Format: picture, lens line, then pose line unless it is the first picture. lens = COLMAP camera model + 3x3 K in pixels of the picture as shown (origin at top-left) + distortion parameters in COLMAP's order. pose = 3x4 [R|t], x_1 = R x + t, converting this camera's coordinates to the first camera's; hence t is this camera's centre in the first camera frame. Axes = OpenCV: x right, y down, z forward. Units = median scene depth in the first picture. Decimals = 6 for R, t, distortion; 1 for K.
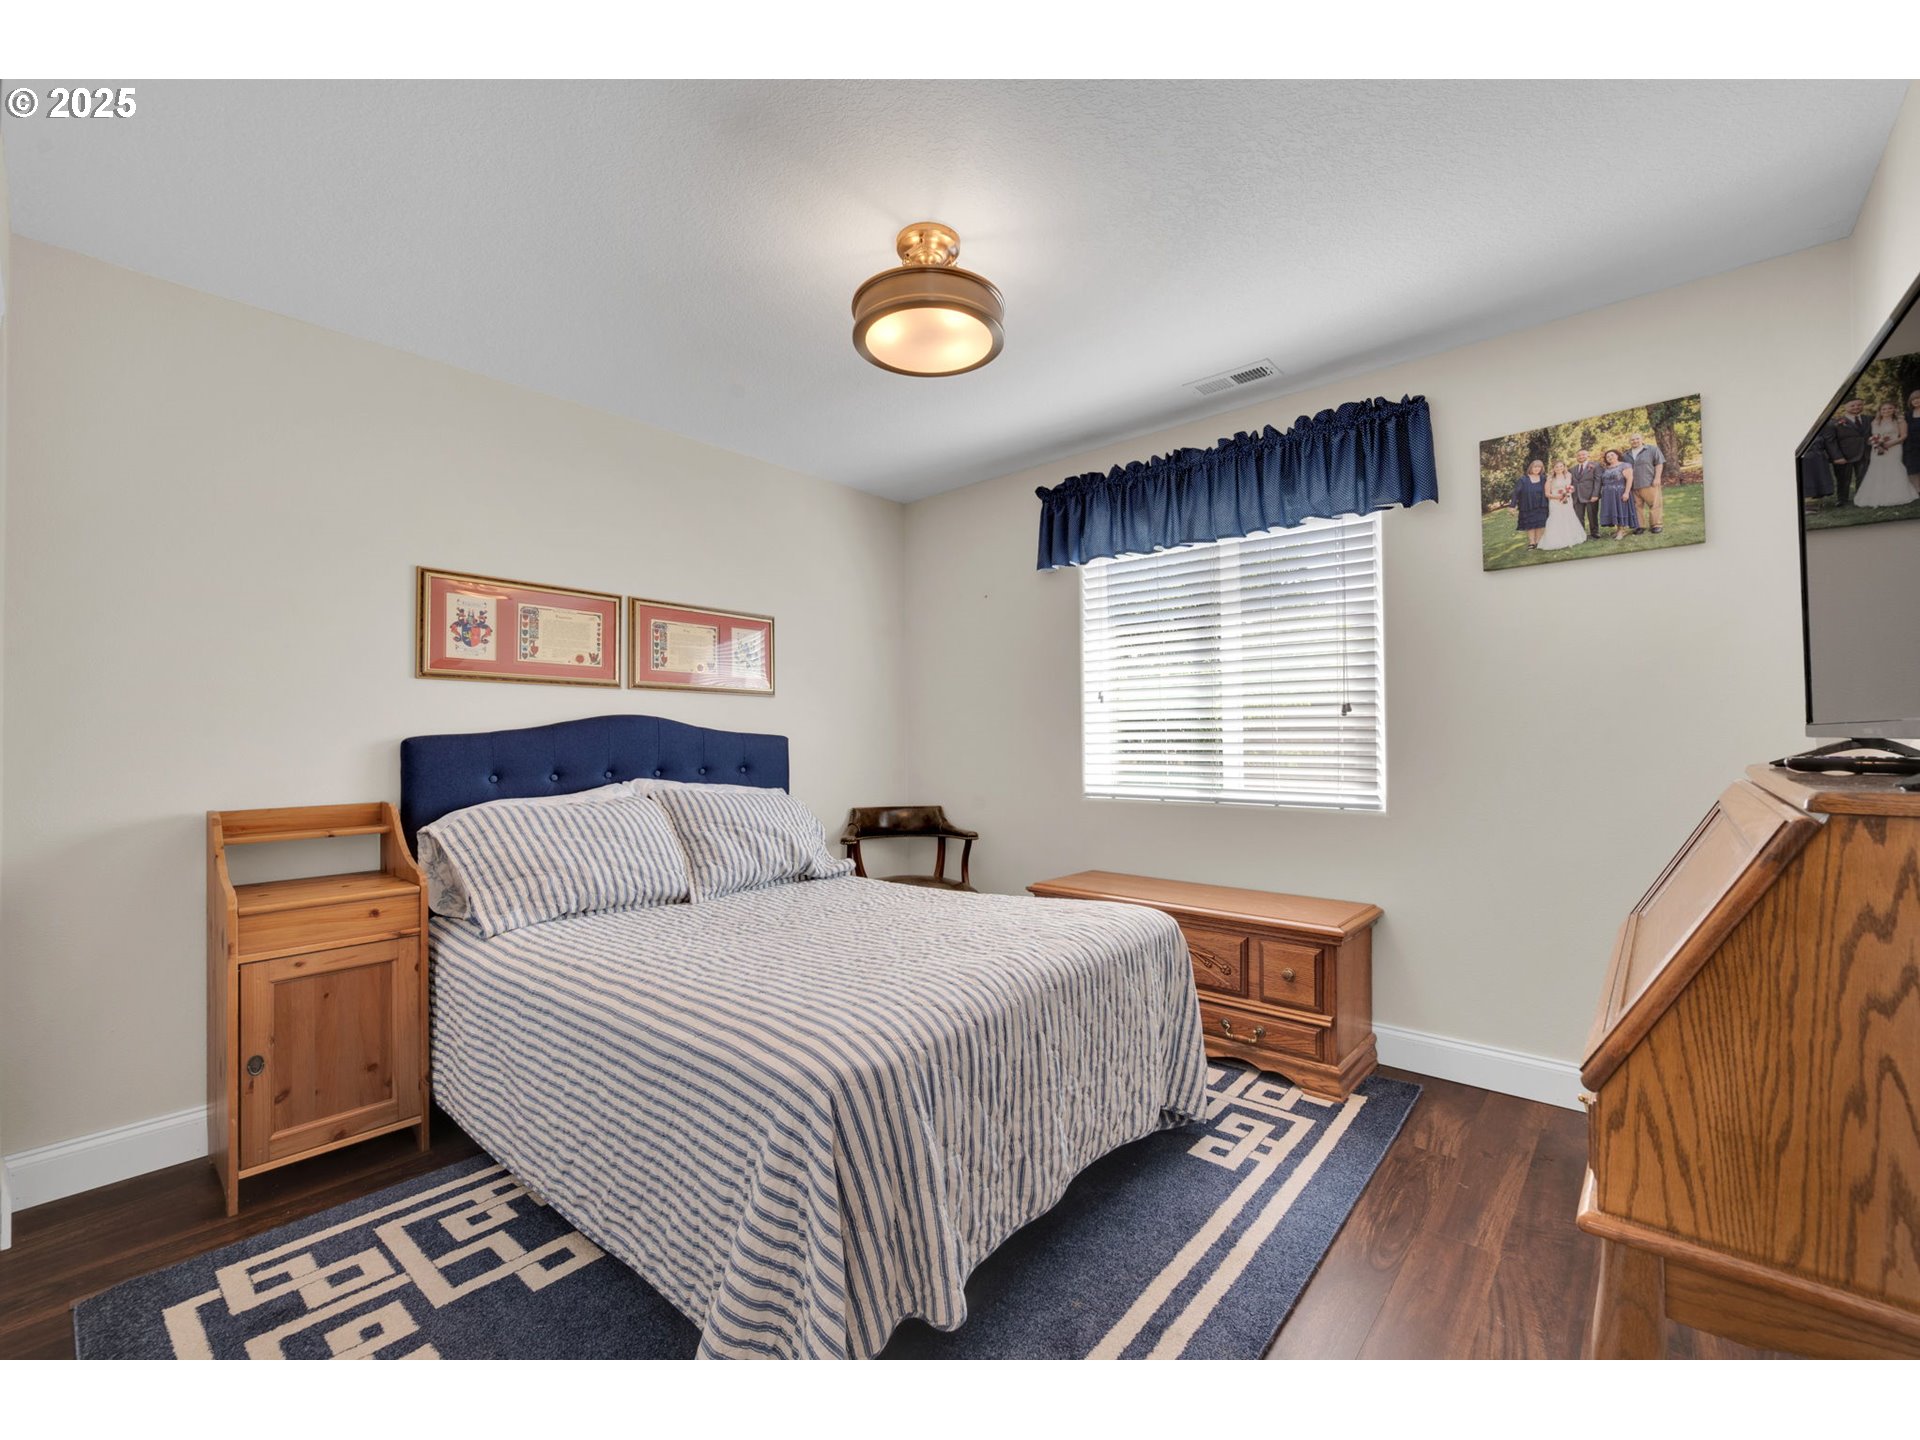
lens RADIAL K [[787.1, 0, 968.2], [0, 787.1, 733.4], [0, 0, 1]] dist [-0.001341, -0.000083]
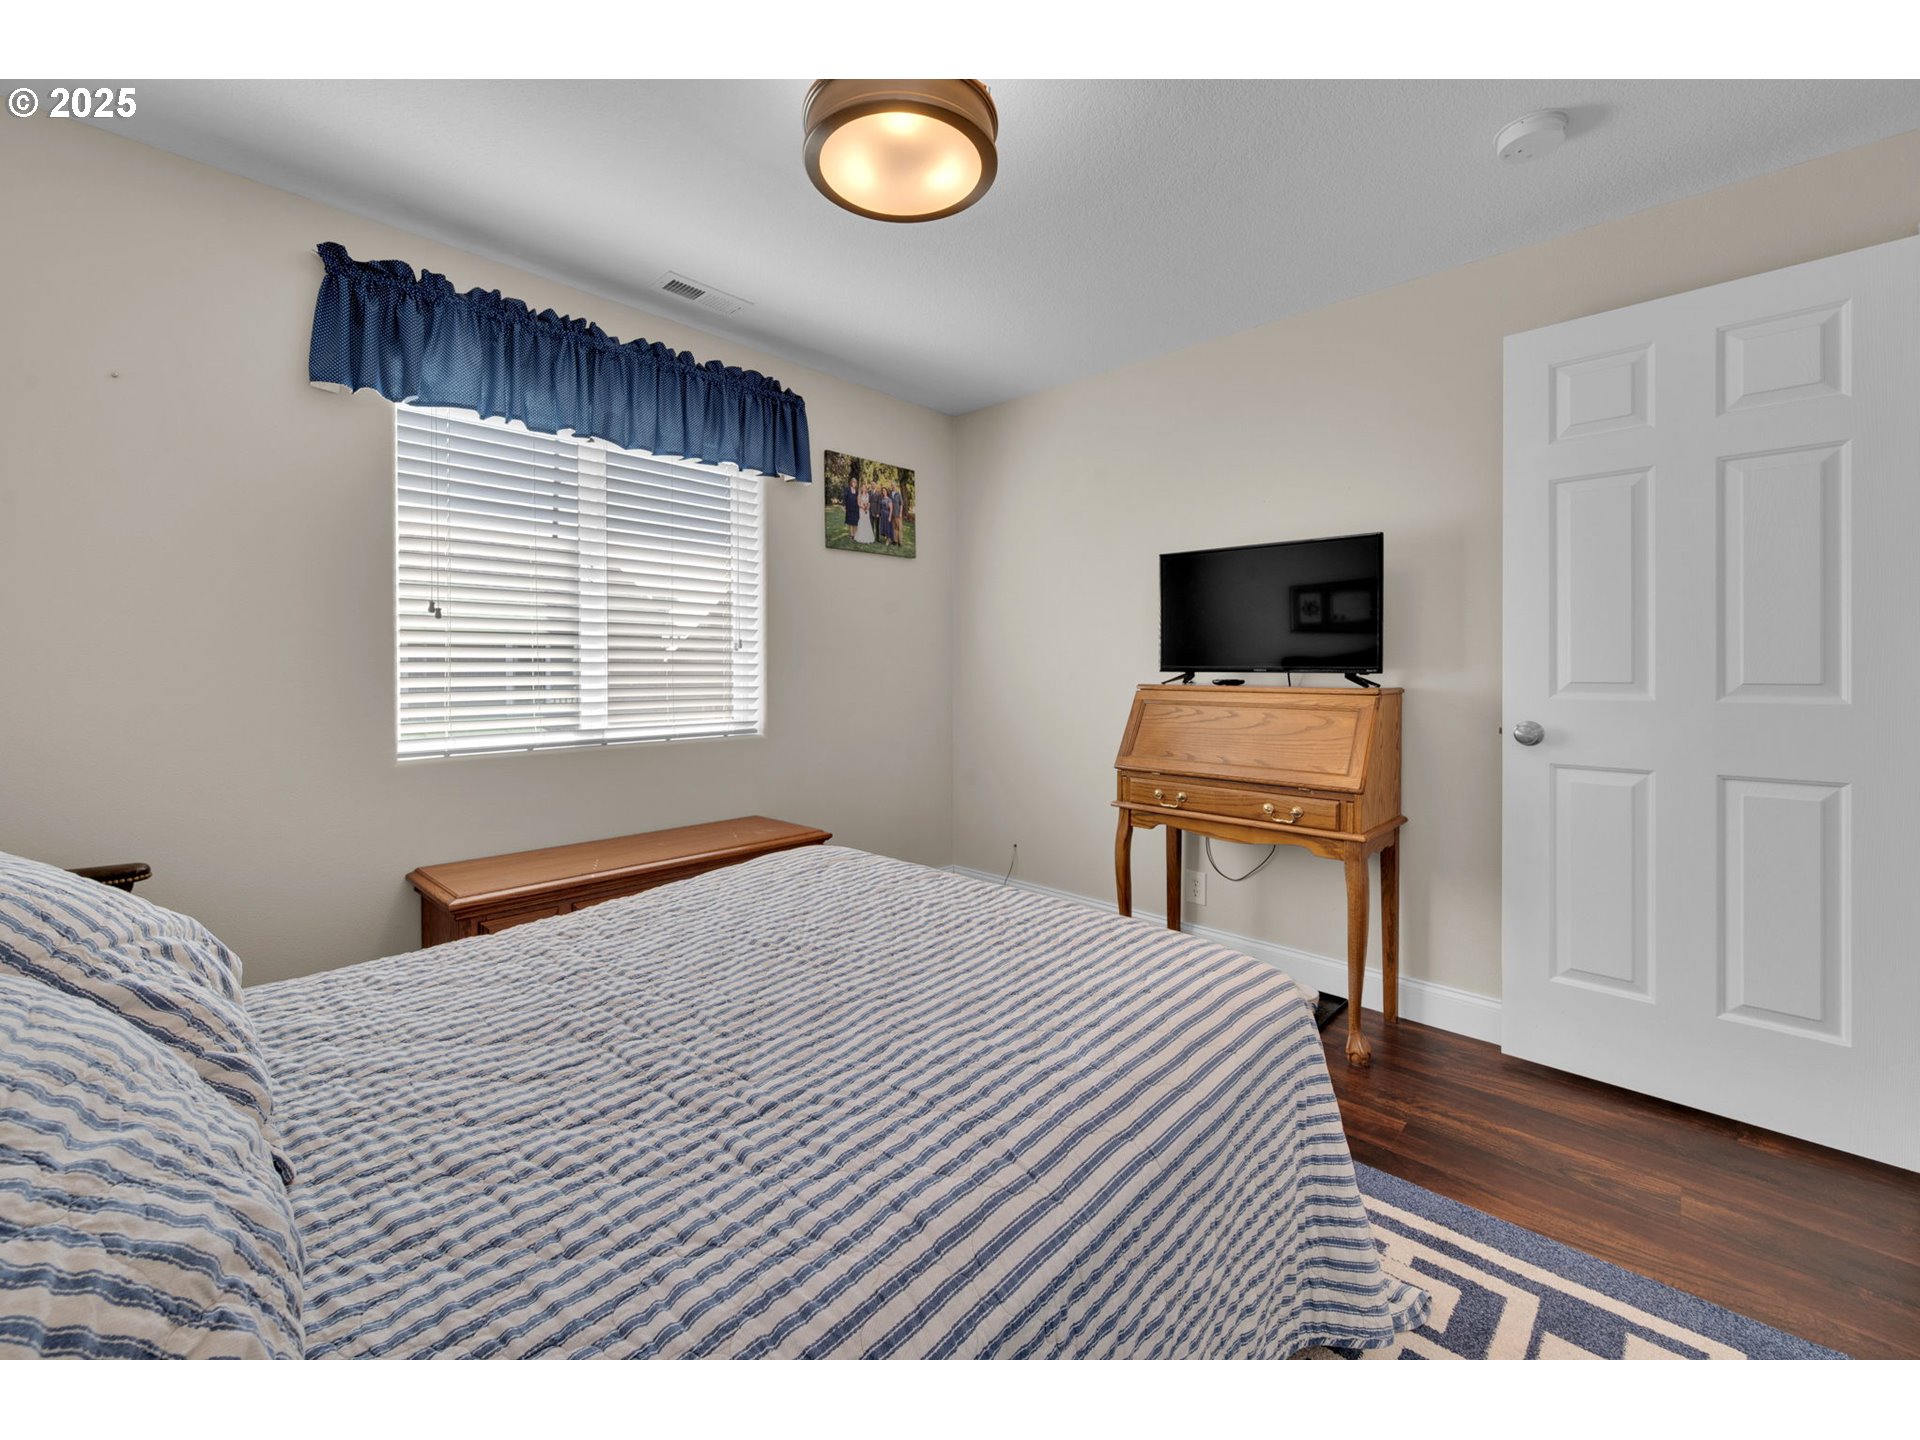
lens RADIAL K [[761.8, 0, 956.5], [0, 761.8, 672.8], [0, 0, 1]] dist [-0.000360, -0.000037]
pose [[0.065167, 0.001559, 0.997873, -0.626147], [-0.007075, 0.999974, -0.001101, 0.008301], [-0.997849, -0.006989, 0.065177, 0.691900]]
